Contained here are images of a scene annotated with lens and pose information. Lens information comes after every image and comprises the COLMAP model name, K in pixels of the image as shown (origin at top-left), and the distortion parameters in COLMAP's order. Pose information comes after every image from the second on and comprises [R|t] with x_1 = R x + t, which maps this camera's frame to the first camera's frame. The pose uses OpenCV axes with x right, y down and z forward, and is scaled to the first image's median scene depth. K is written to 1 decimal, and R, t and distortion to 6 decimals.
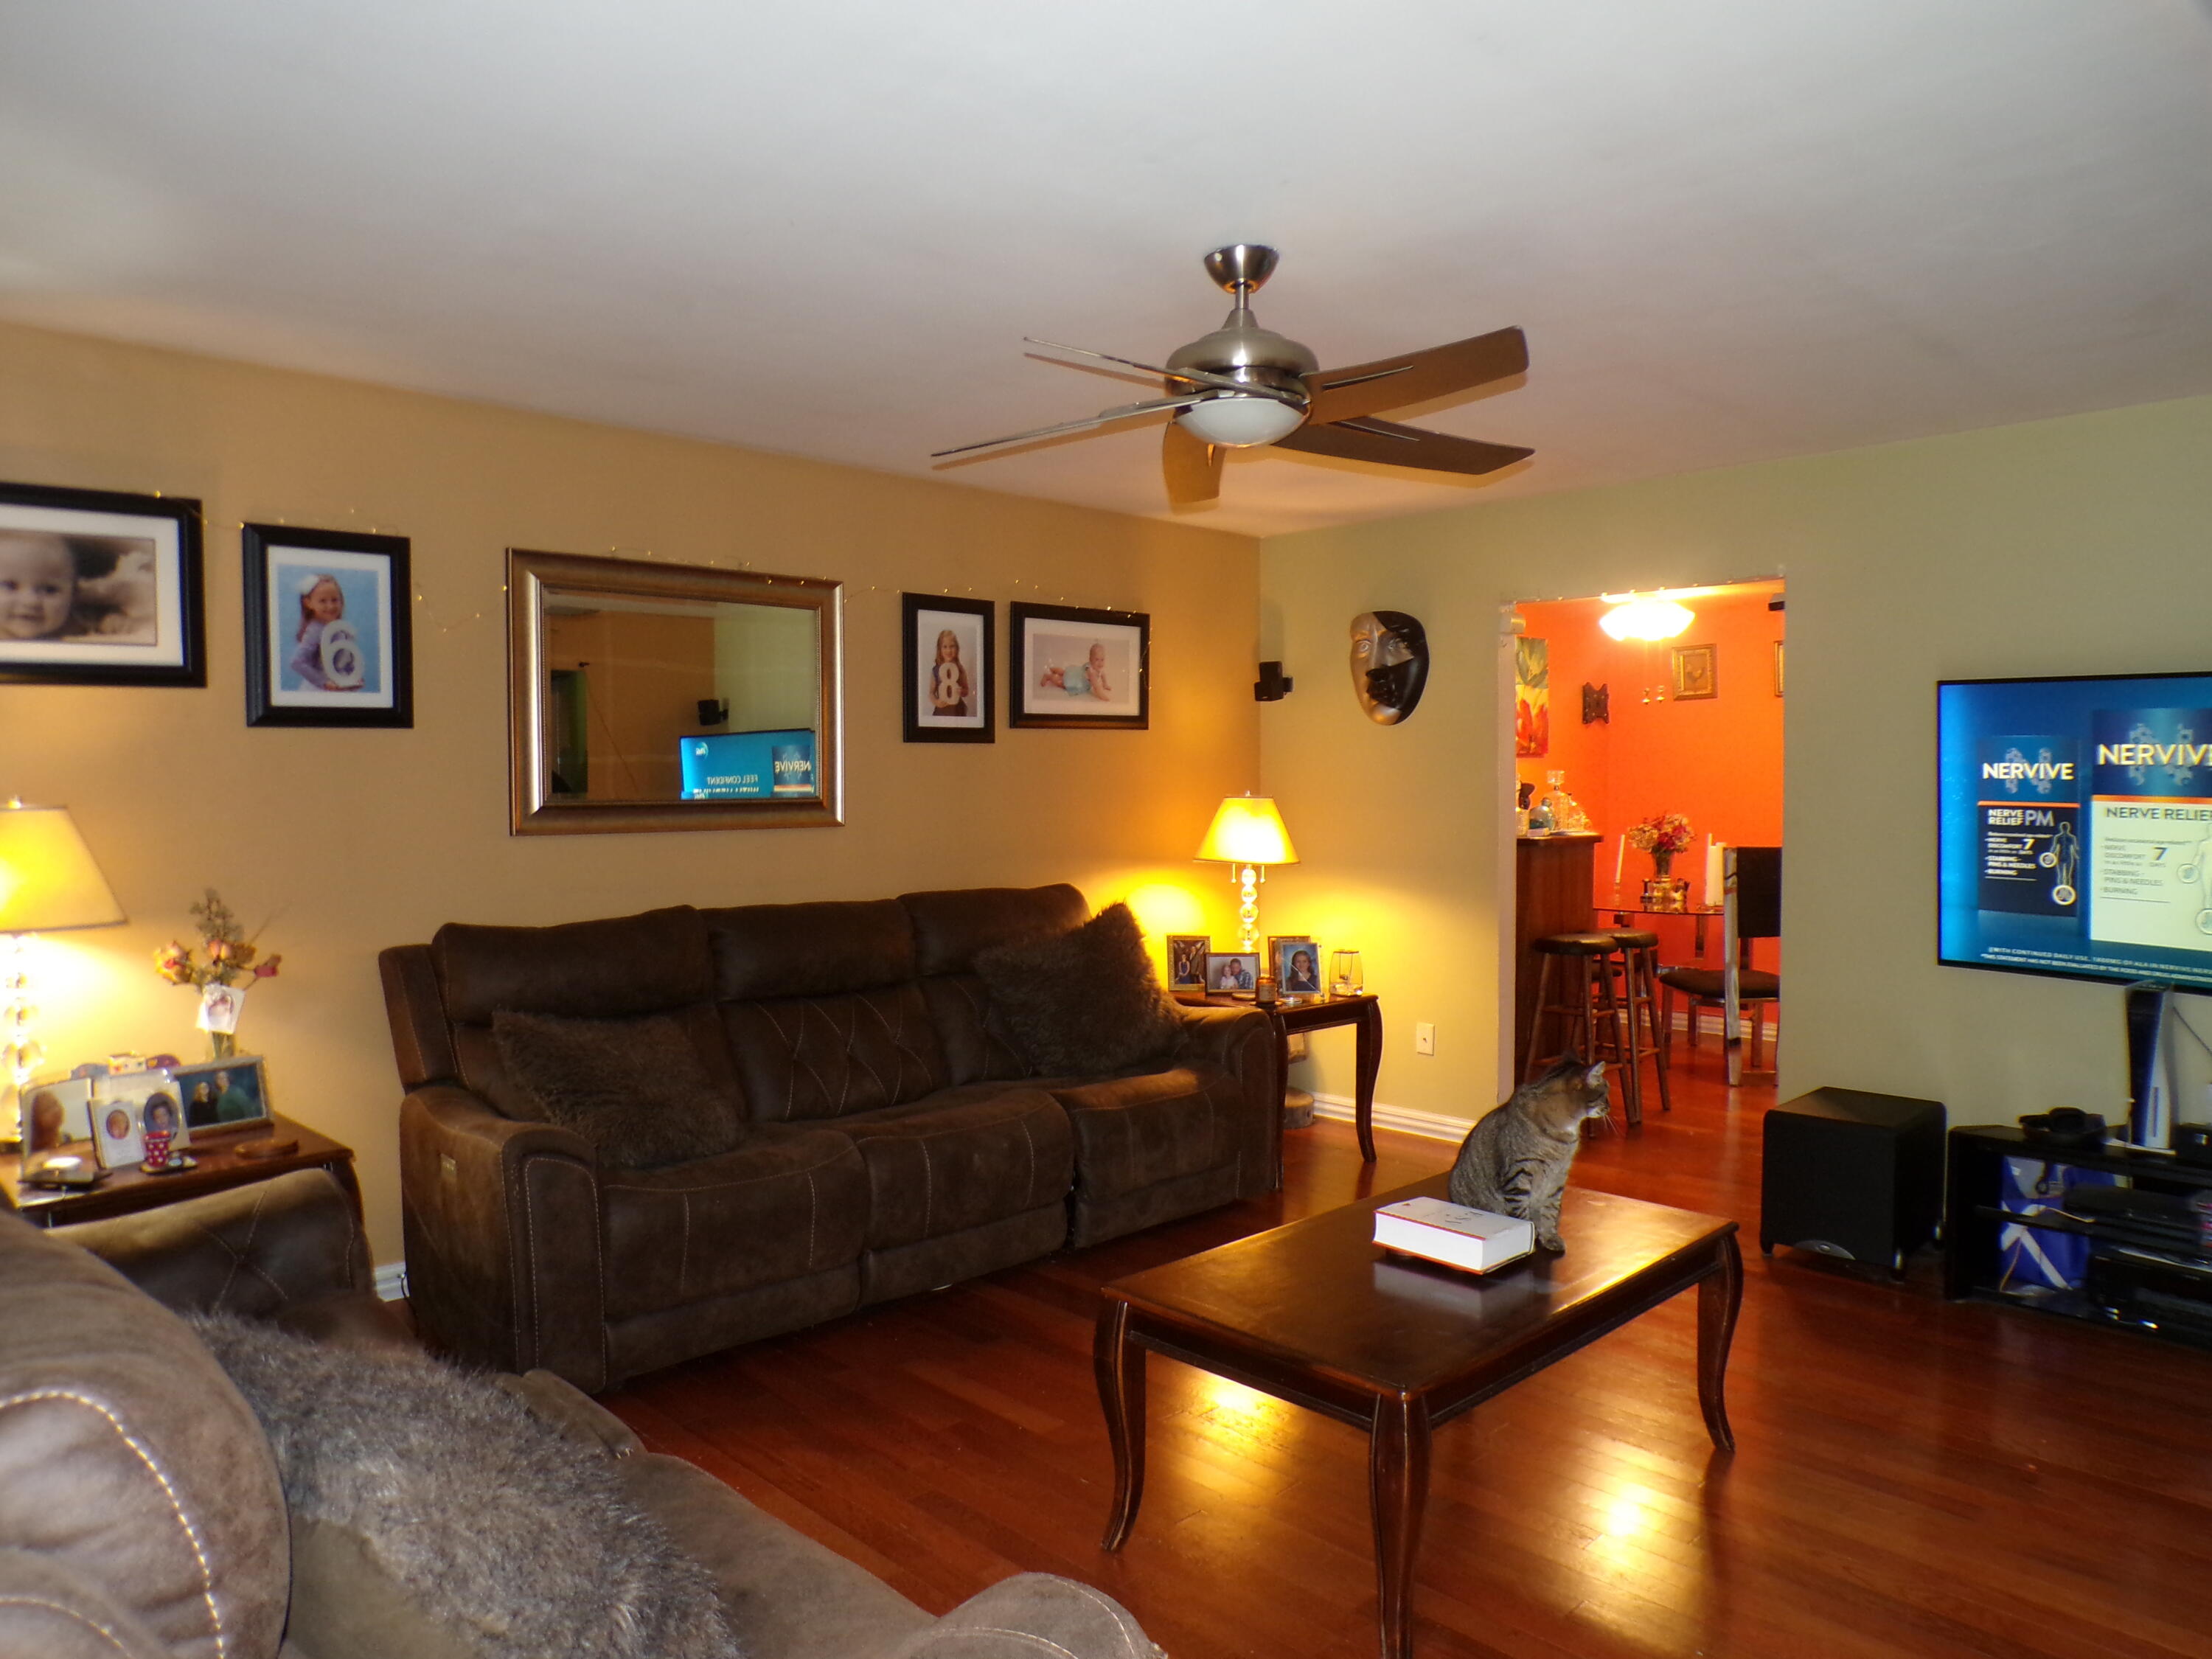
lens RADIAL K [[1479.9, 0, 1074.5], [0, 1479.9, 834.4], [0, 0, 1]] dist [-0.040511, 0.018251]
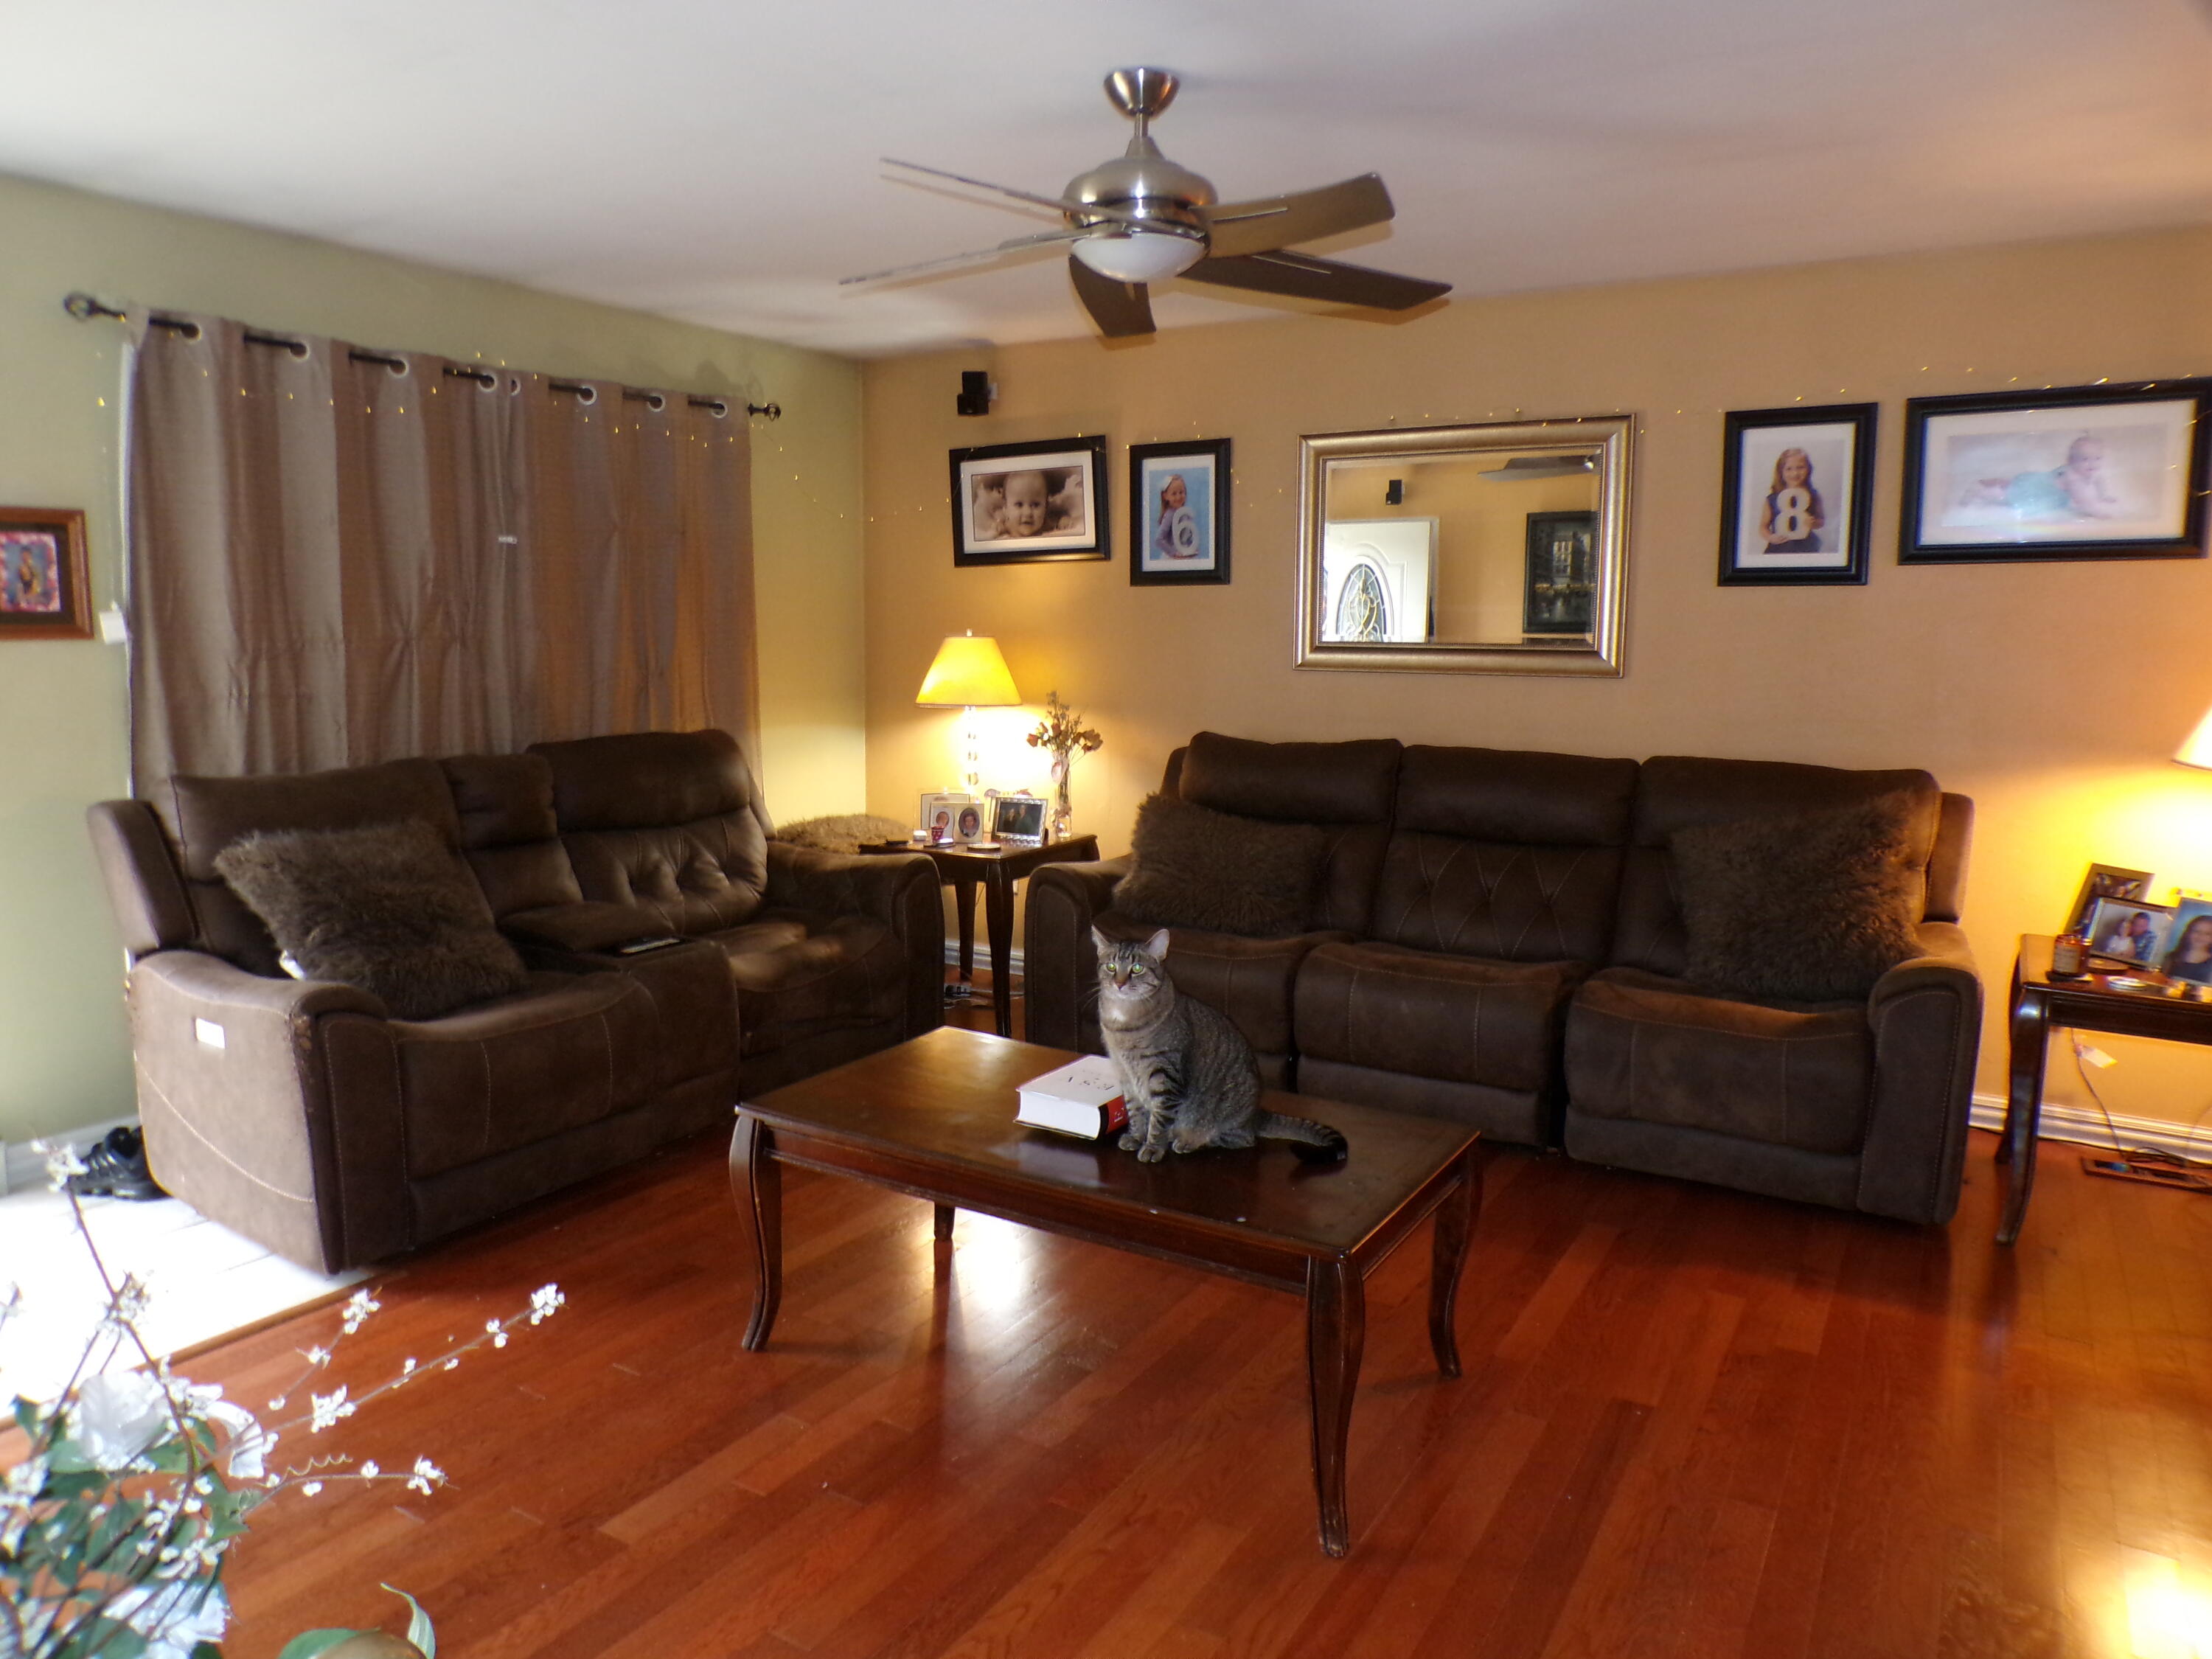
lens RADIAL K [[1479.9, 0, 1074.5], [0, 1479.9, 834.4], [0, 0, 1]] dist [-0.040511, 0.018251]
pose [[0.250123, 0.154000, -0.955888, 0.836214], [-0.034432, 0.988060, 0.150174, -0.044627], [0.967602, -0.004649, 0.252439, 0.532725]]
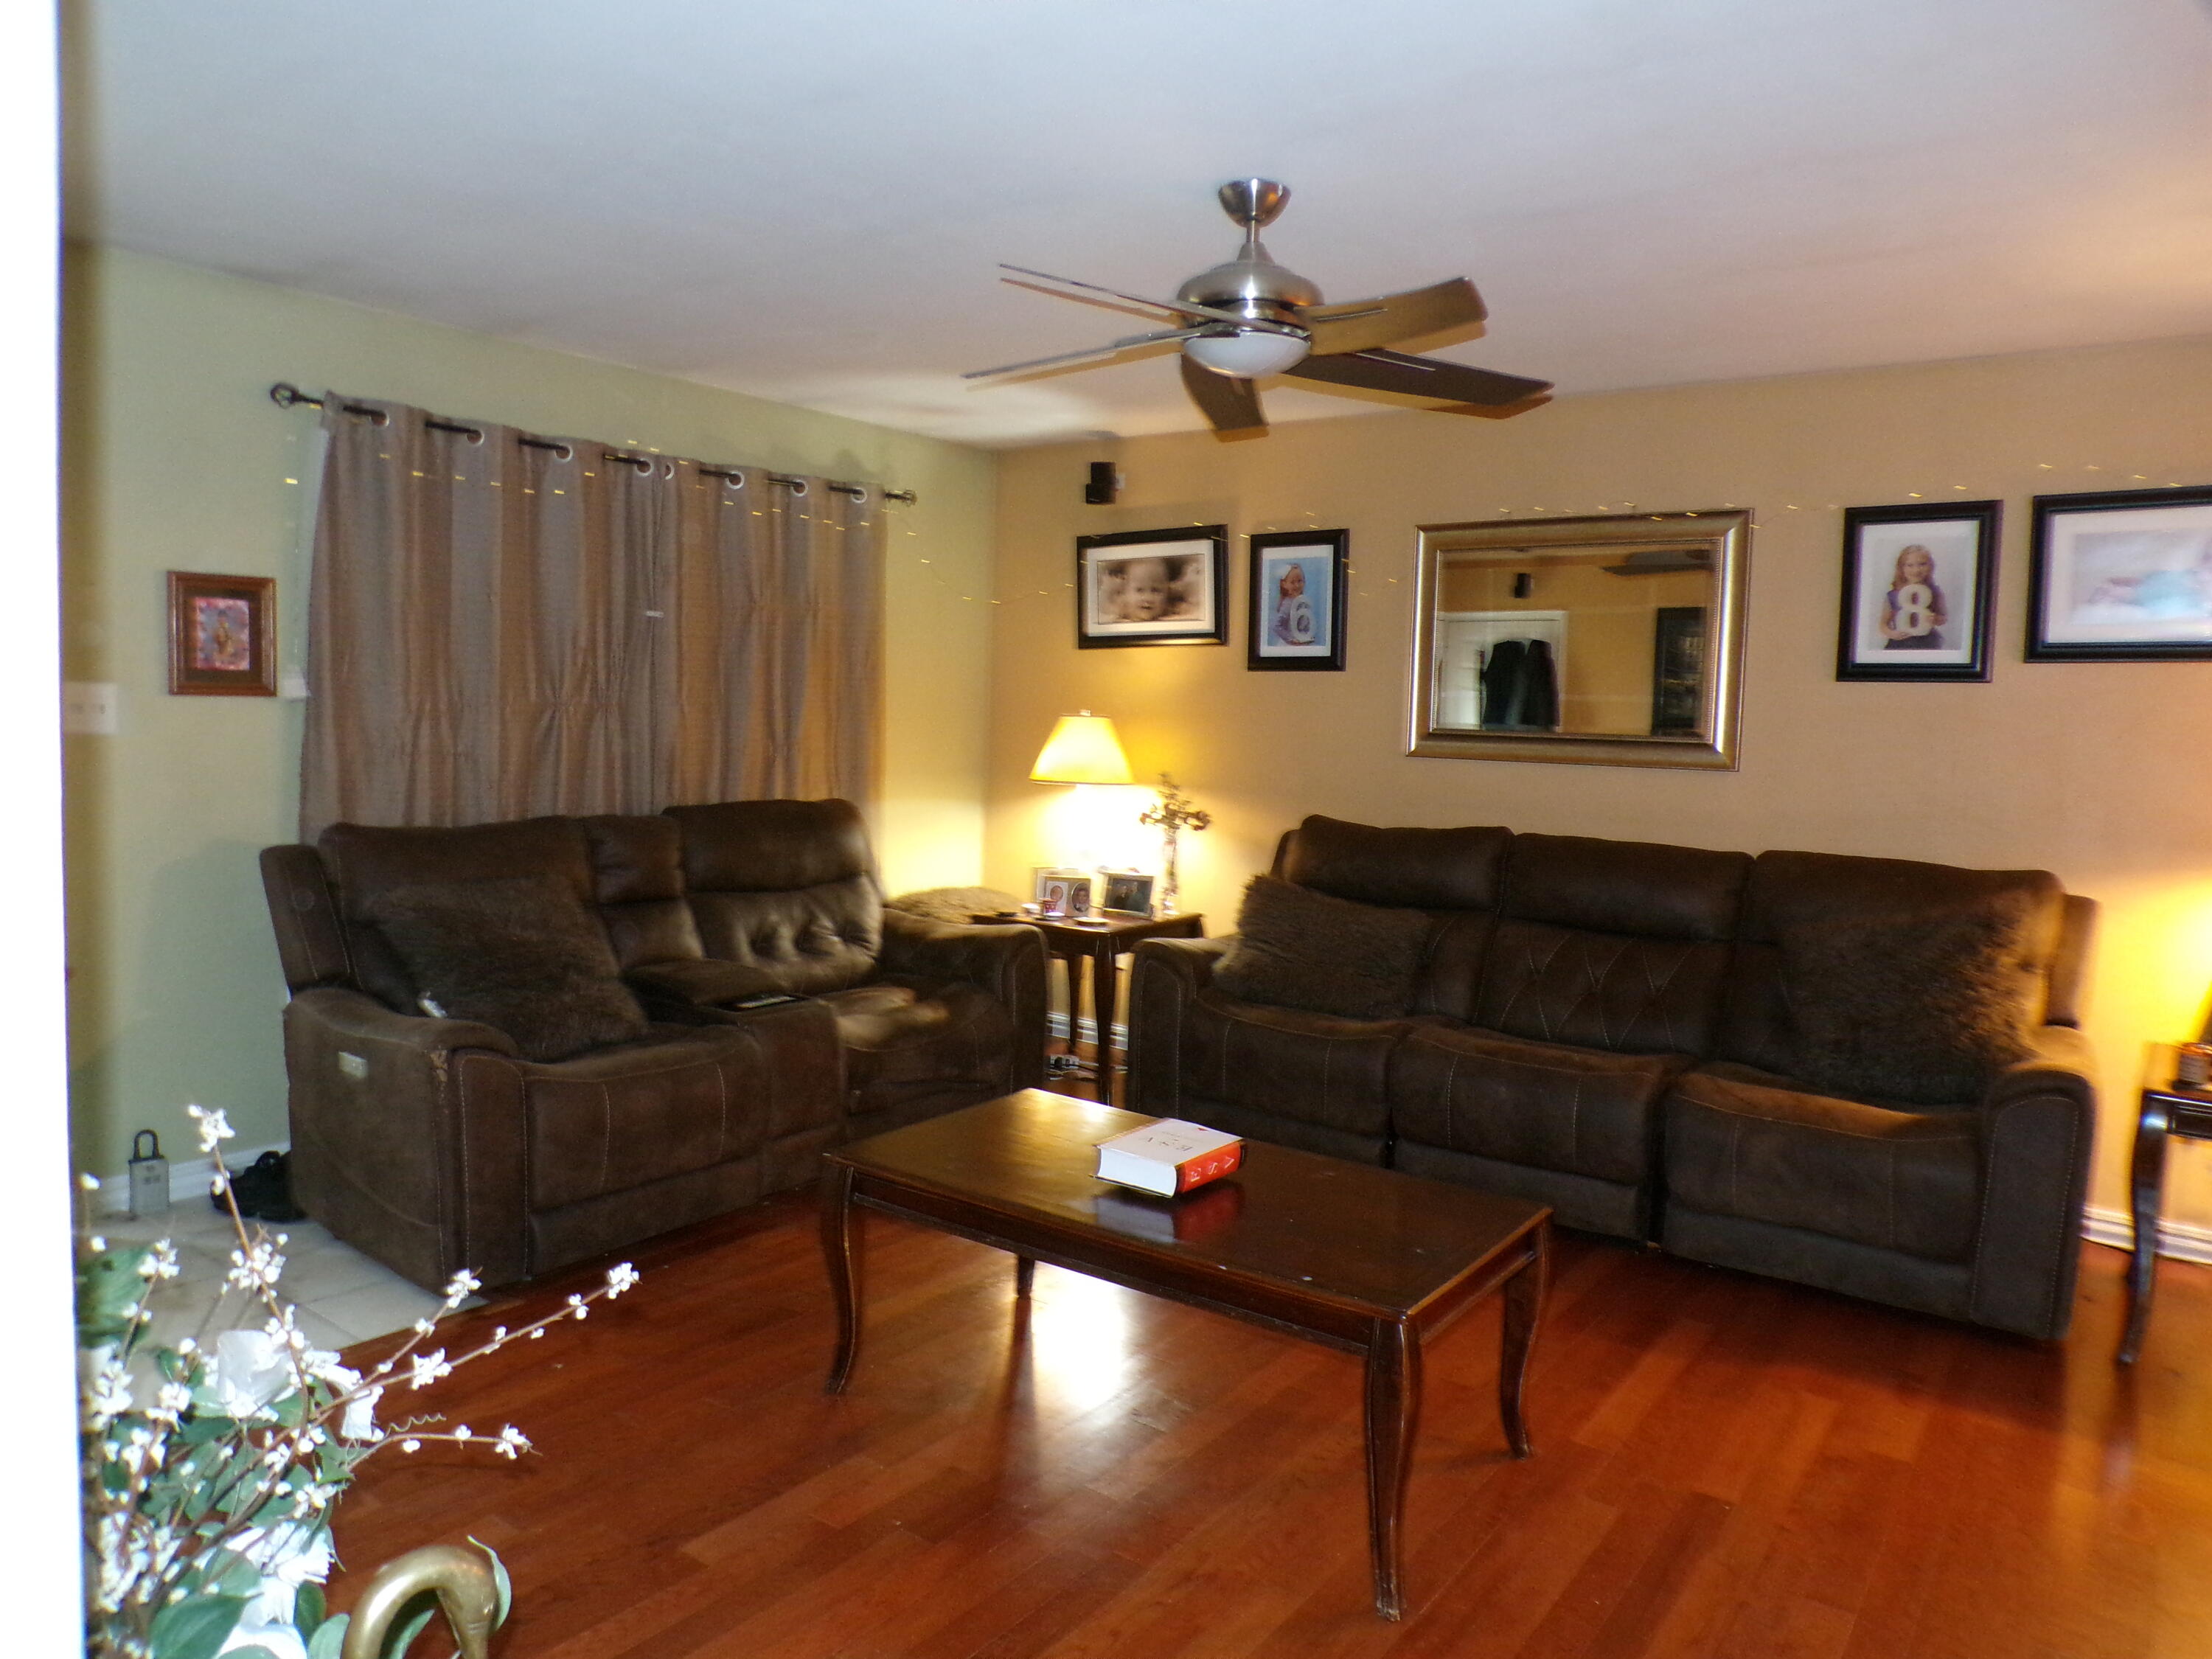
lens RADIAL K [[1479.9, 0, 1074.5], [0, 1479.9, 834.4], [0, 0, 1]] dist [-0.040511, 0.018251]
pose [[0.160283, 0.104102, -0.981566, 0.868360], [-0.056455, 0.993762, 0.096177, -0.039449], [0.985455, 0.039999, 0.165160, 0.544957]]
